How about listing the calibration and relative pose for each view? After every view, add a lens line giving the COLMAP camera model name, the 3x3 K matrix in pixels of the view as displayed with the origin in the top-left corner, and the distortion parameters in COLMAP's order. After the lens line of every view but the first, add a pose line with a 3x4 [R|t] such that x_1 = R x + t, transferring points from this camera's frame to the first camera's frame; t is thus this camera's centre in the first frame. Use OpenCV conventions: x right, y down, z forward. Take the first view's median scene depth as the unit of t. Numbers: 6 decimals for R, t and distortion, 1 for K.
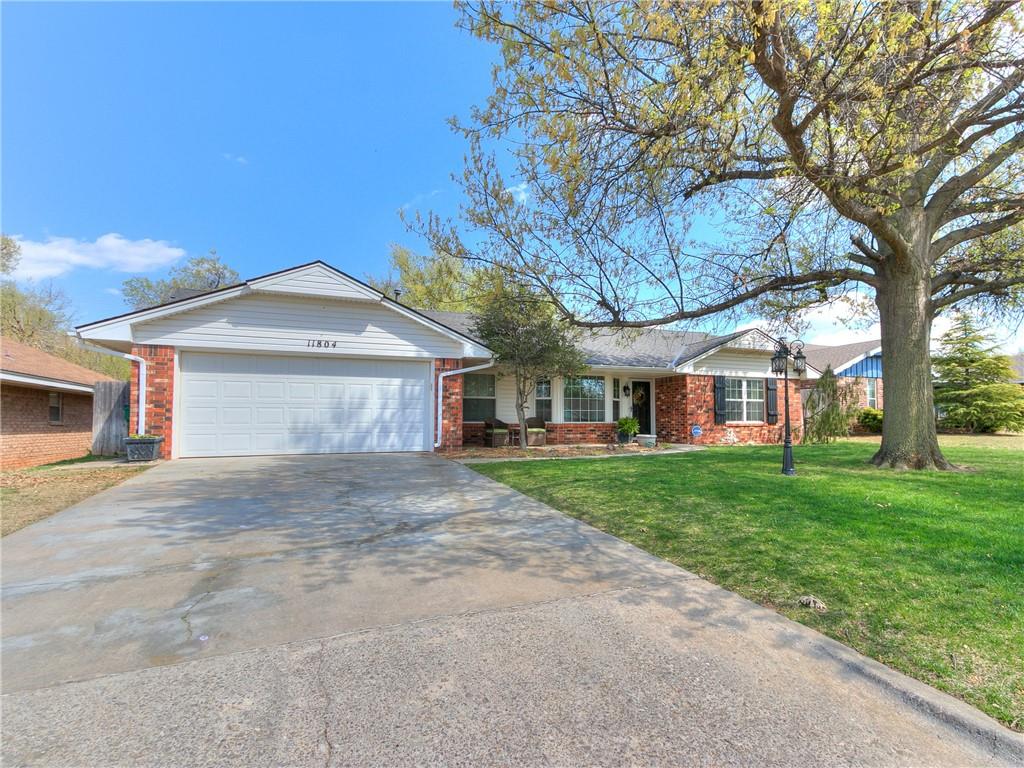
lens RADIAL K [[536.2, 0, 553.2], [0, 536.2, 421.2], [0, 0, 1]] dist [0.021168, 0.000135]
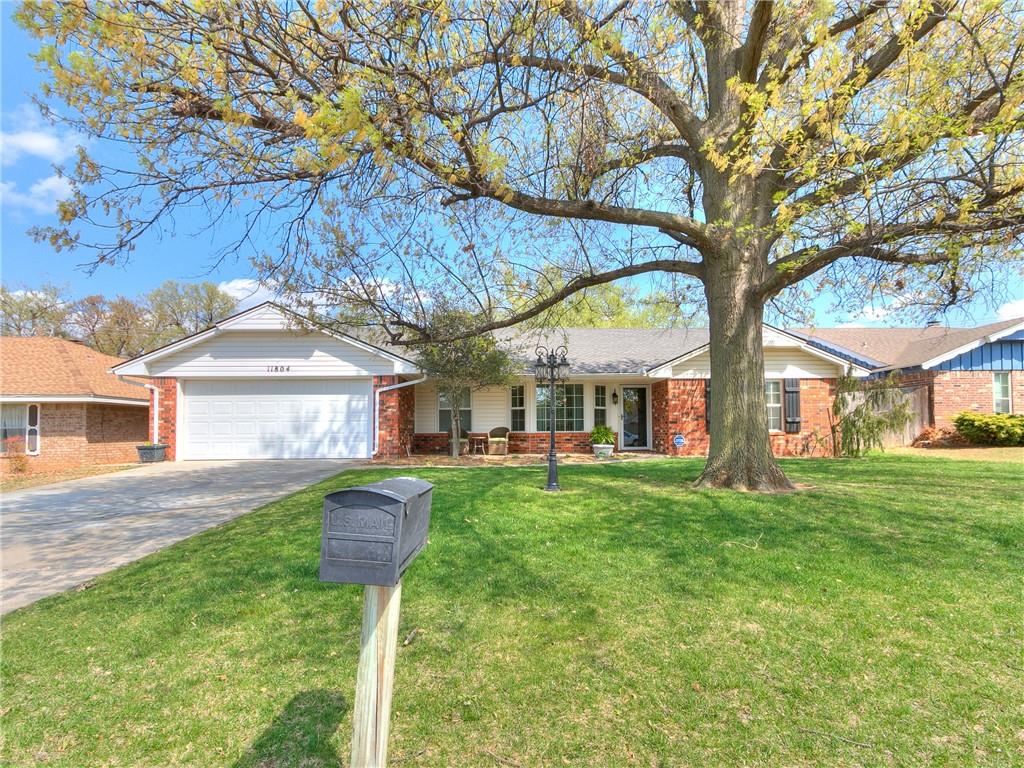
lens RADIAL K [[544.7, 0, 522.8], [0, 544.7, 429.4], [0, 0, 1]] dist [0.020286, -0.000262]
pose [[0.923237, -0.004223, -0.384209, 0.505684], [0.005157, 0.999986, 0.001400, -0.004933], [0.384197, -0.003274, 0.923245, 0.063189]]
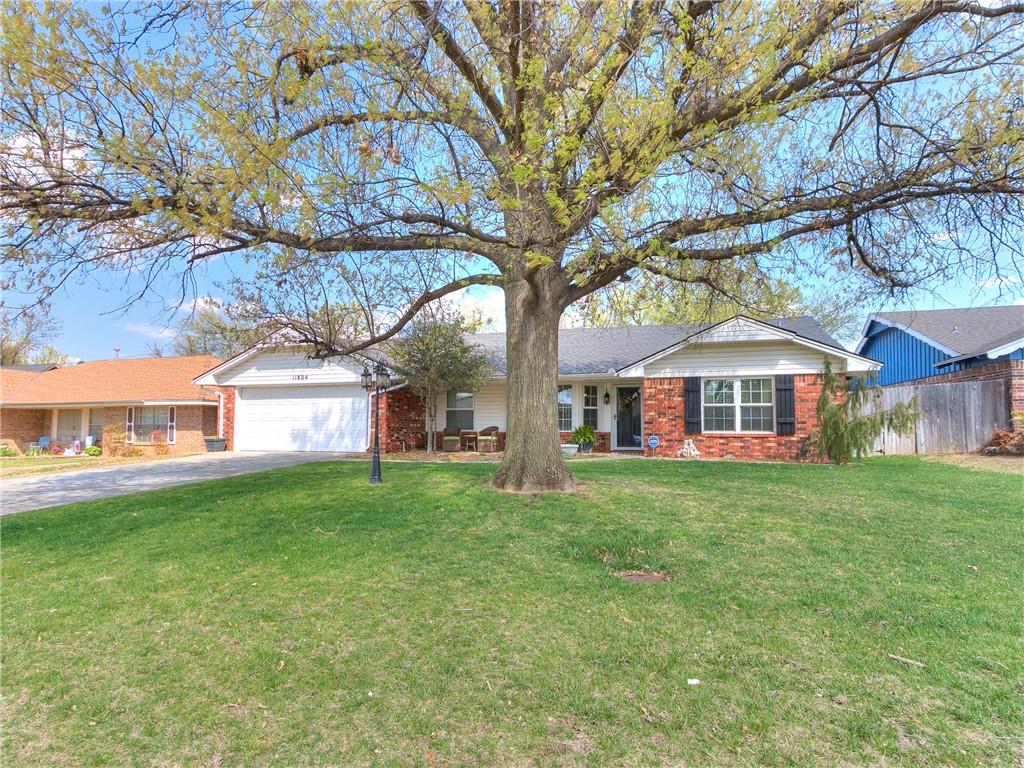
lens RADIAL K [[536.4, 0, 509.5], [0, 536.4, 421.6], [0, 0, 1]] dist [0.019743, 0.000548]
pose [[0.750252, -0.003433, -0.661143, 0.902519], [-0.002217, 0.999968, -0.007709, -0.009857], [0.661148, 0.007249, 0.750221, 0.241609]]
